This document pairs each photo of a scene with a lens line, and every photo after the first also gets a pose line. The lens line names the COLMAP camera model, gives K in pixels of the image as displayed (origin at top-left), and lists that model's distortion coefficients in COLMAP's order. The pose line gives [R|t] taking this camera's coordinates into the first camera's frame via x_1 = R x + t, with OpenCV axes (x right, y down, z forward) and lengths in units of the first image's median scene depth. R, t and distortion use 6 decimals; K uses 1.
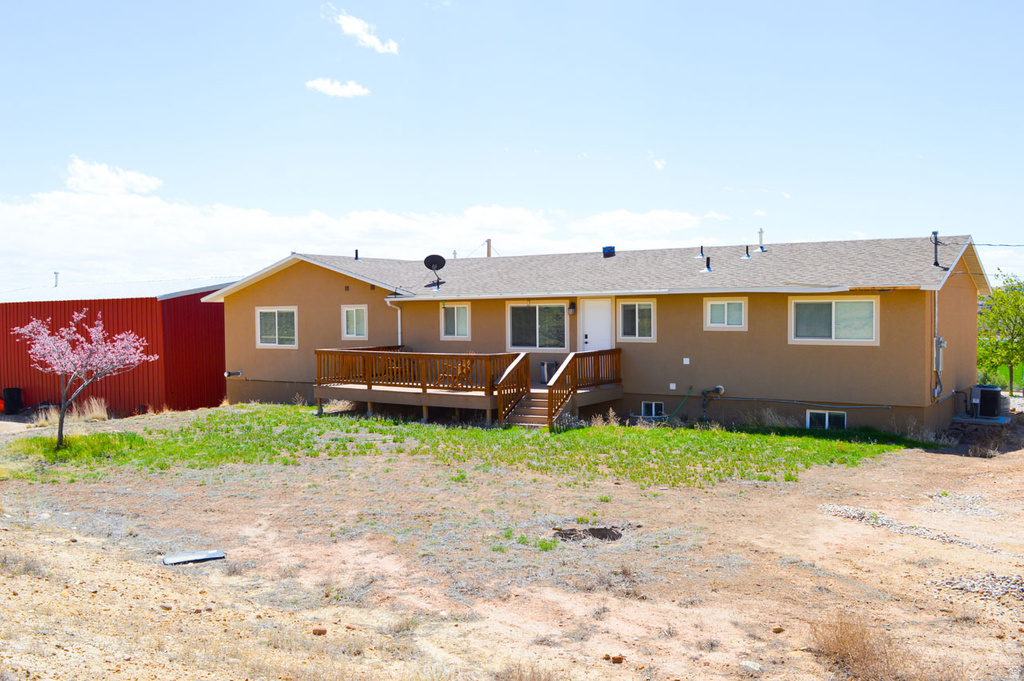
lens RADIAL K [[946.1, 0, 508.6], [0, 946.1, 338.4], [0, 0, 1]] dist [0.005198, 0.000000]
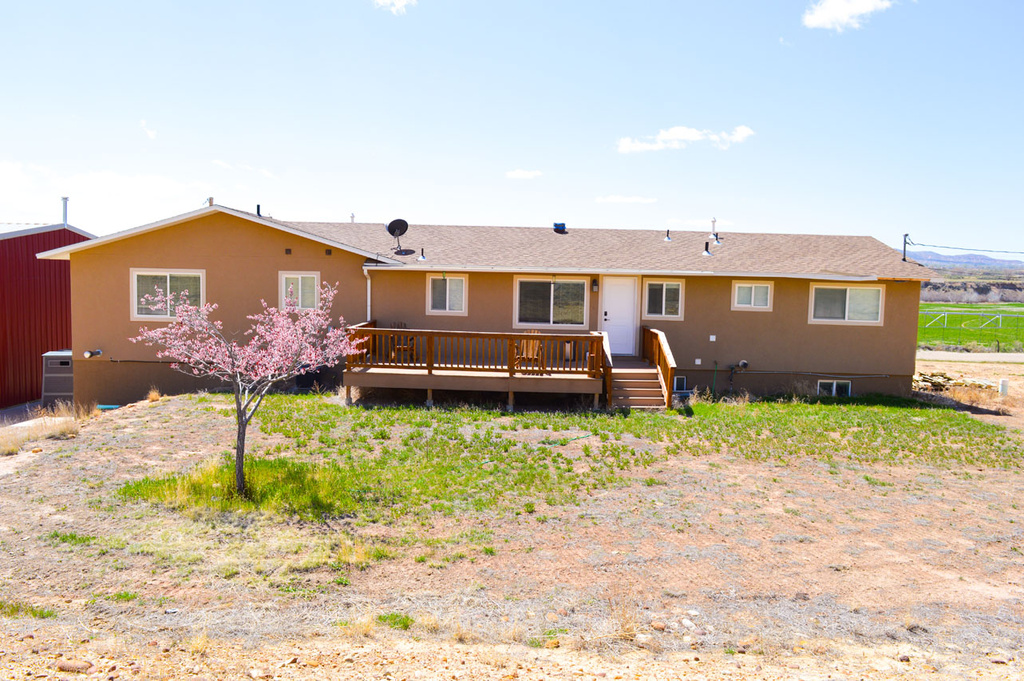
lens RADIAL K [[802.0, 0, 516.2], [0, 802.0, 345.4], [0, 0, 1]] dist [-0.011399, -0.003462]
pose [[0.831708, -0.017316, 0.554944, -0.470115], [-0.015574, 0.998393, 0.054494, -0.013382], [-0.554995, -0.053965, 0.830101, 0.338218]]
